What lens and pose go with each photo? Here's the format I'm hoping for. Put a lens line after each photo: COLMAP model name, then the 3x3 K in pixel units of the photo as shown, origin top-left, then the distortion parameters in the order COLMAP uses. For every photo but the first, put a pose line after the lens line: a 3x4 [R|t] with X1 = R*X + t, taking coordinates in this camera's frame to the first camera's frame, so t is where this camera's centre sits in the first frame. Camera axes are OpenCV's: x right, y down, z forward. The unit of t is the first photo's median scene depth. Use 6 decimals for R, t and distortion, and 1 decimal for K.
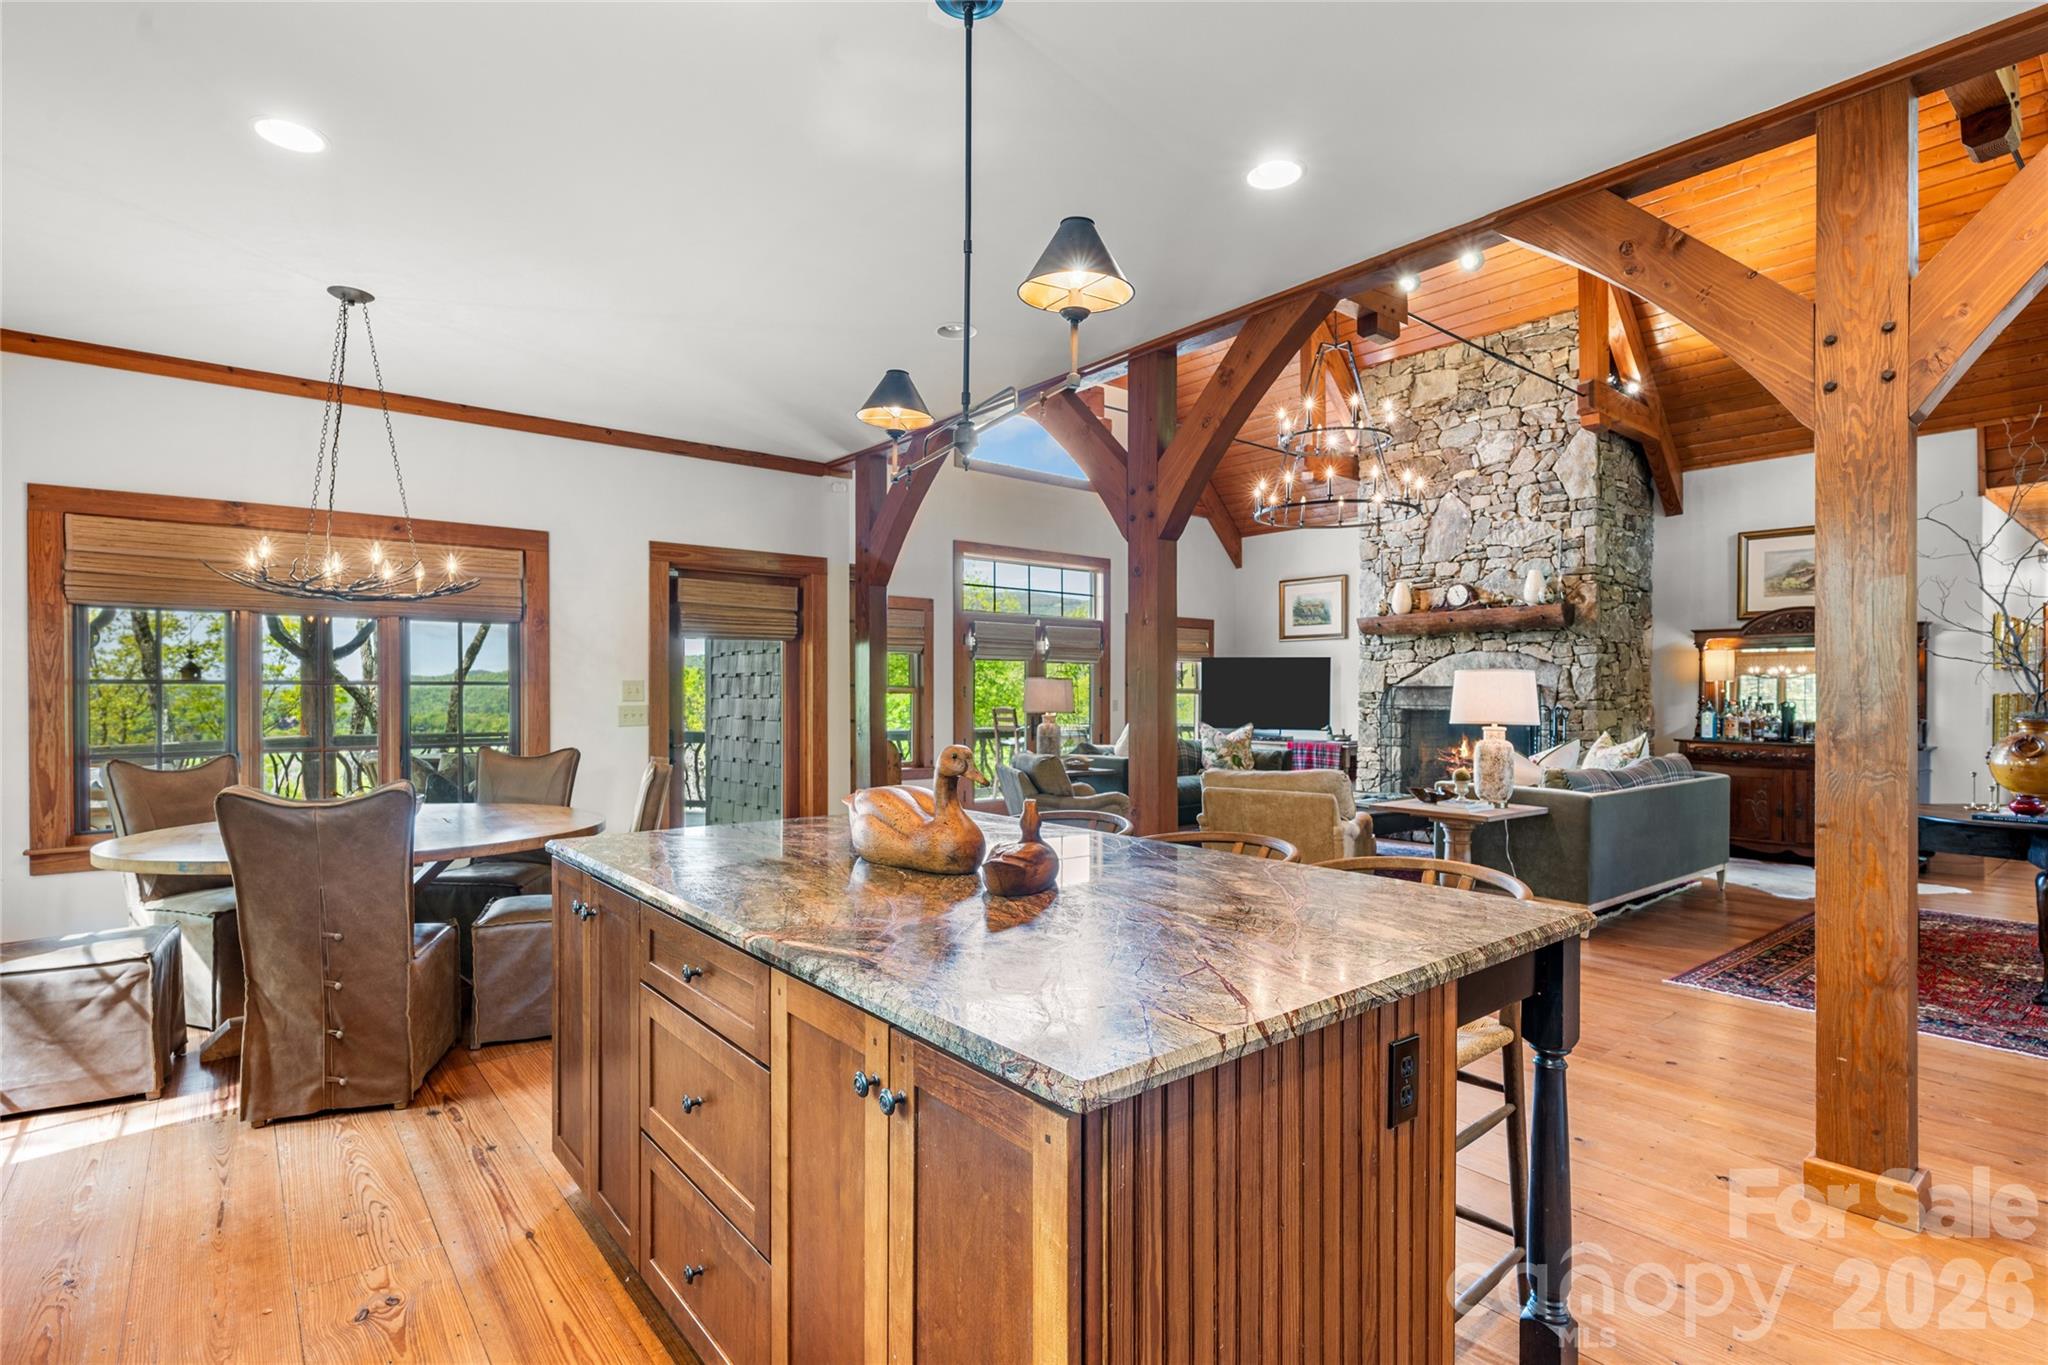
lens RADIAL K [[979.0, 0, 1025.6], [0, 979.0, 695.4], [0, 0, 1]] dist [-0.003867, 0.000962]
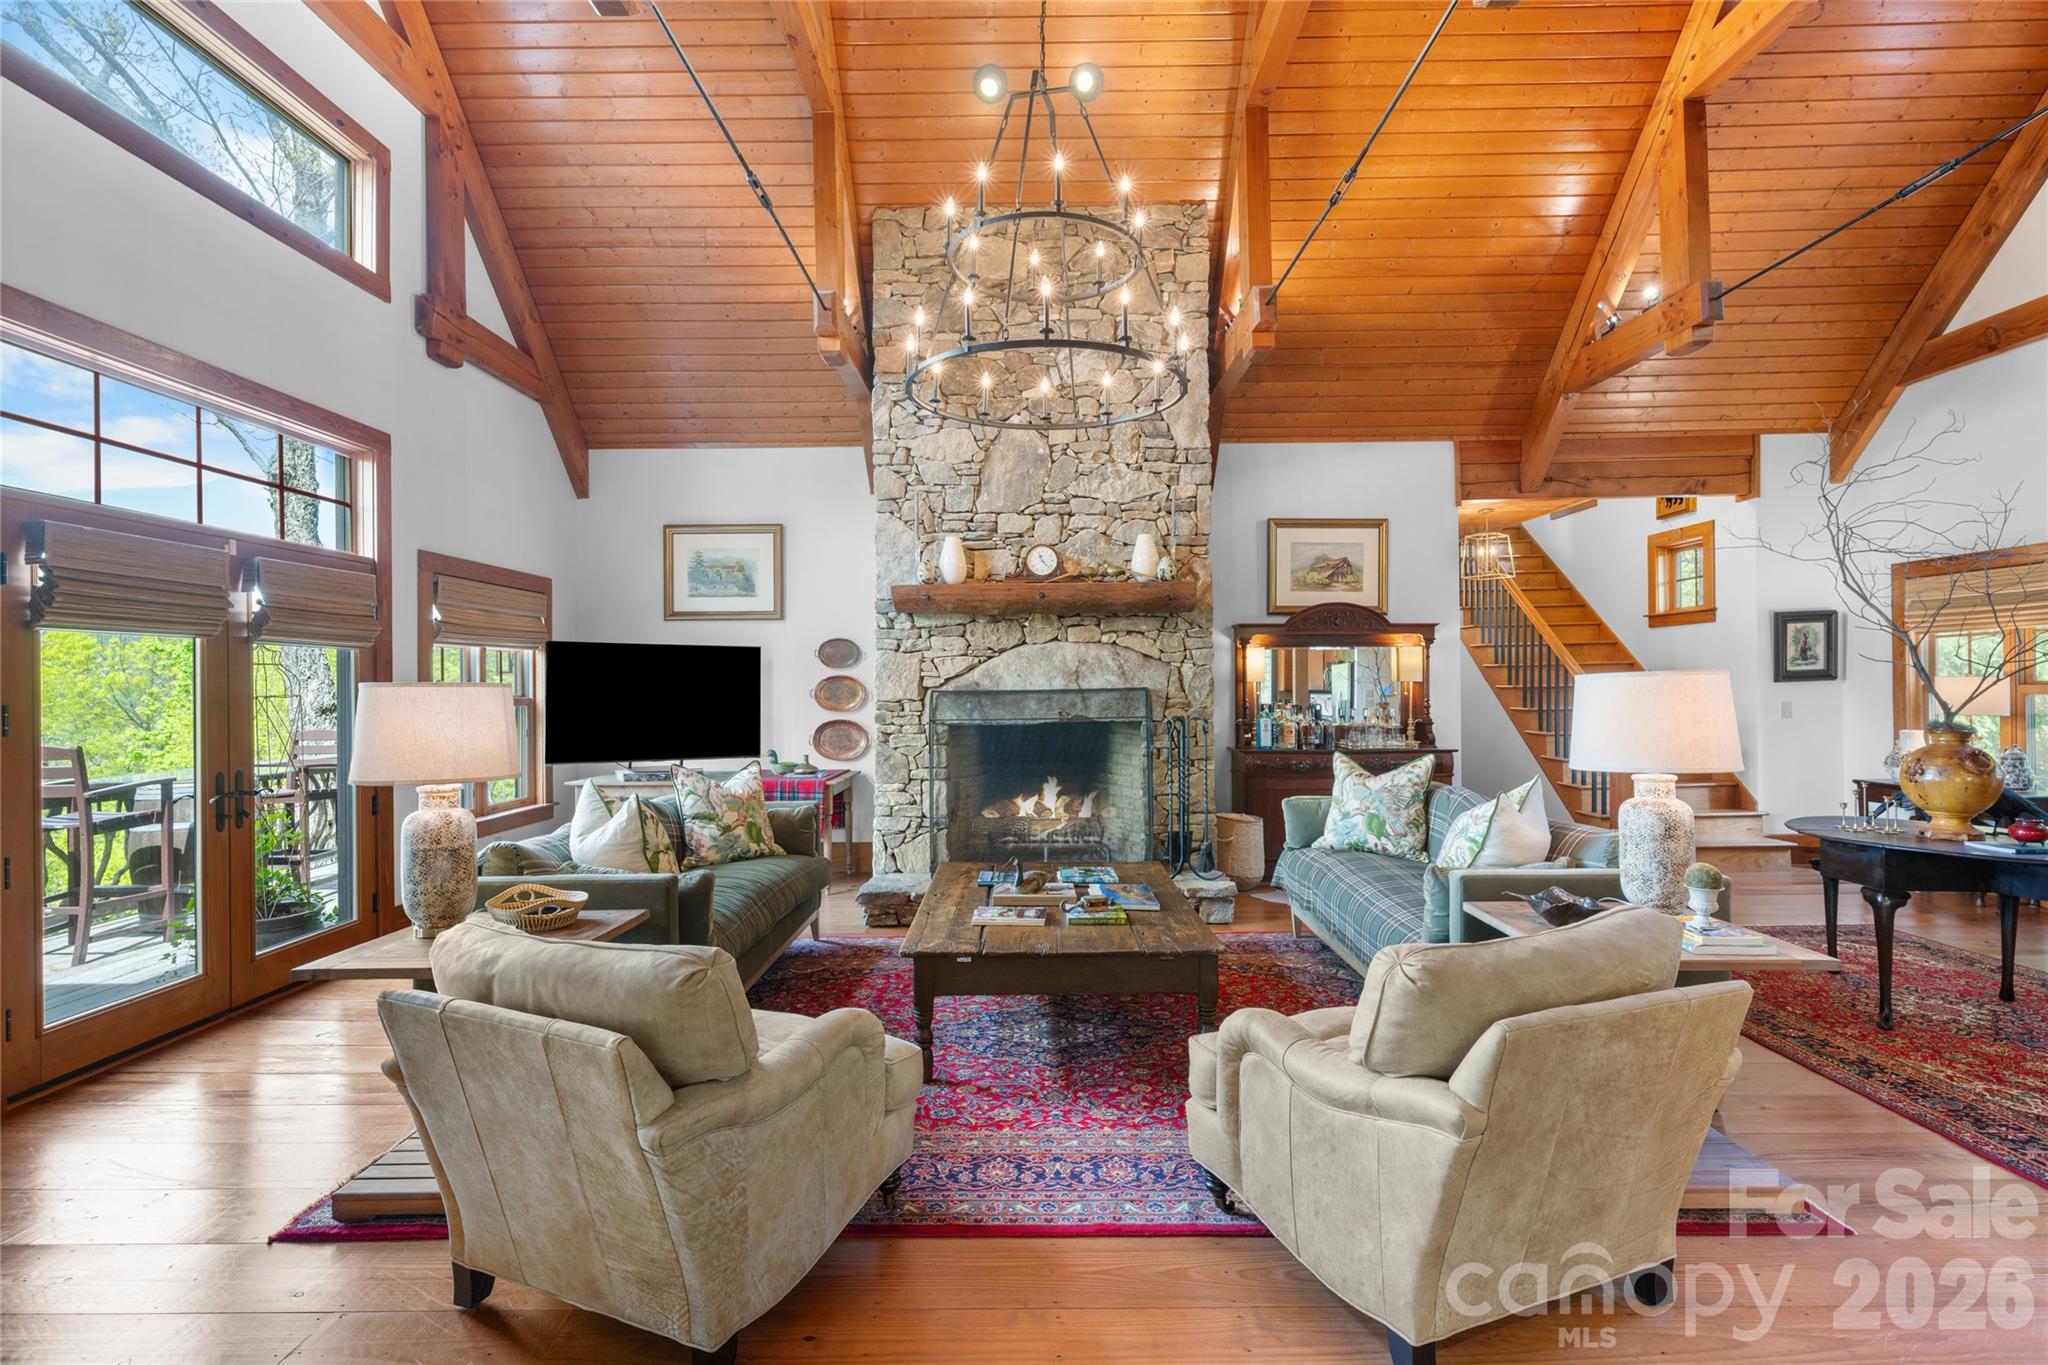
lens RADIAL K [[979.0, 0, 1028.2], [0, 979.0, 684.4], [0, 0, 1]] dist [-0.003867, 0.000962]
pose [[0.637029, -0.007008, 0.770808, -0.107382], [0.011362, 0.999935, -0.000299, -0.013830], [-0.770756, 0.008949, 0.637068, 0.560143]]
